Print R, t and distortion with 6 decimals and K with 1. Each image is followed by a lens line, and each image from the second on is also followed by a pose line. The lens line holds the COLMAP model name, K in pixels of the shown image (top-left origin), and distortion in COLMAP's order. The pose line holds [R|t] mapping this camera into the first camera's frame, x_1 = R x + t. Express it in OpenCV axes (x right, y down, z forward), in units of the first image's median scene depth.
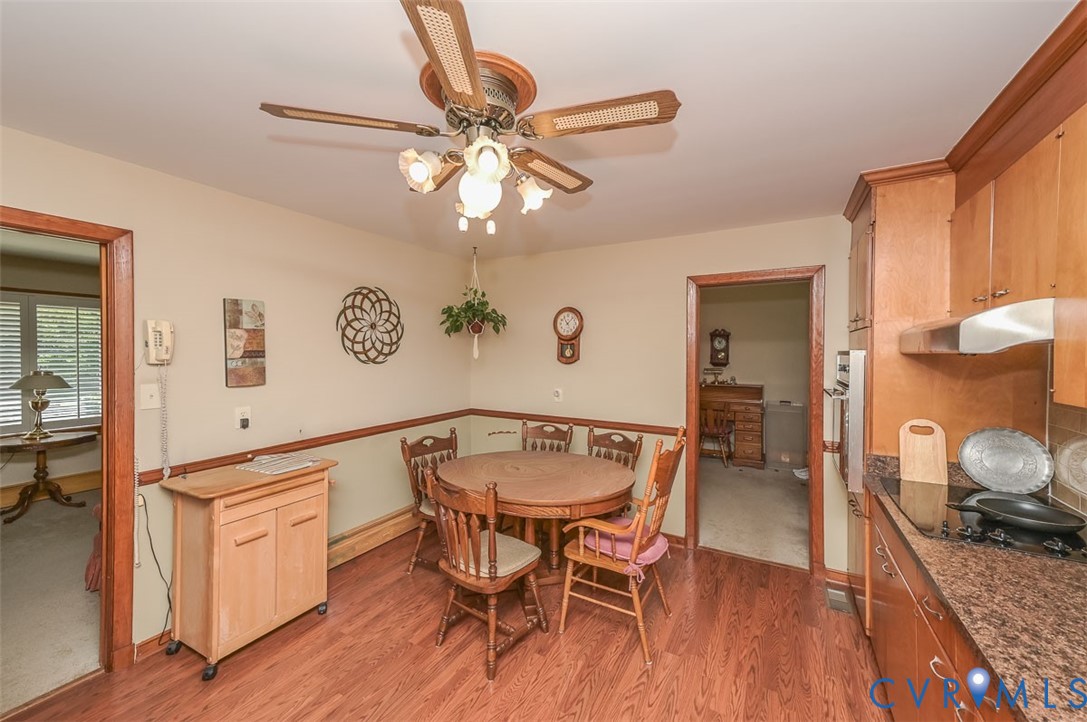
lens RADIAL K [[431.7, 0, 548.2], [0, 431.7, 353.1], [0, 0, 1]] dist [0.012643, 0.000077]
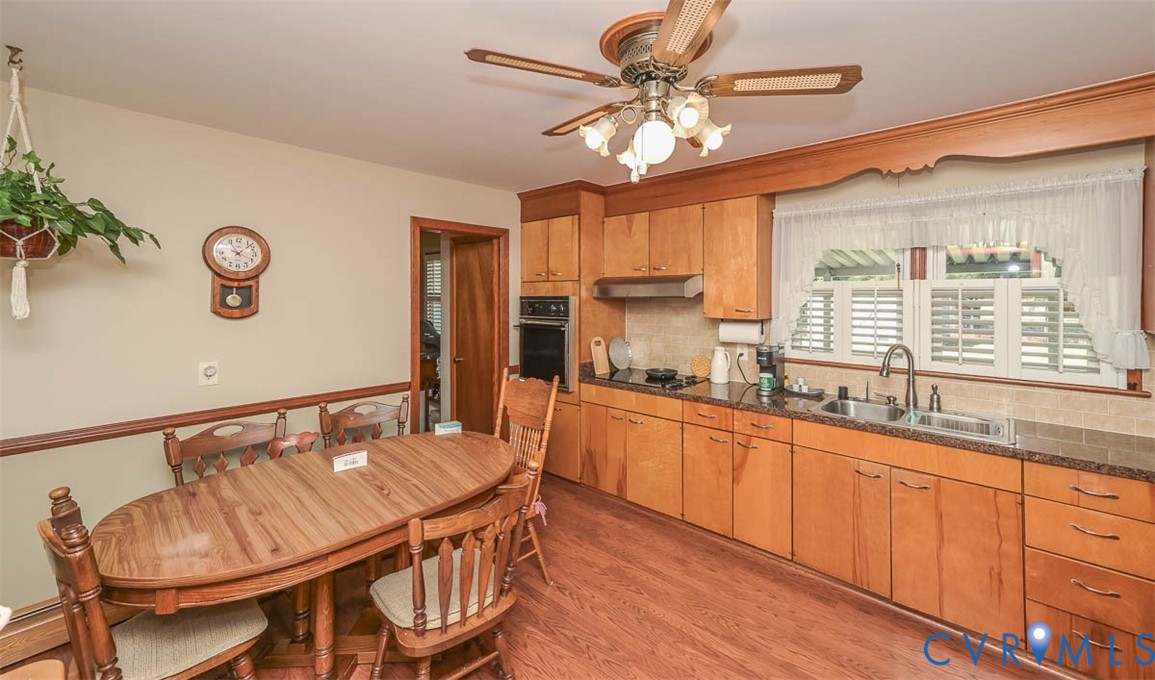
lens RADIAL K [[462.7, 0, 580.7], [0, 462.7, 297.1], [0, 0, 1]] dist [0.000253, 0.000009]
pose [[0.206602, -0.002358, 0.978422, -0.558148], [0.008584, 0.999963, 0.000597, -0.002100], [-0.978387, 0.008276, 0.206615, 0.430499]]
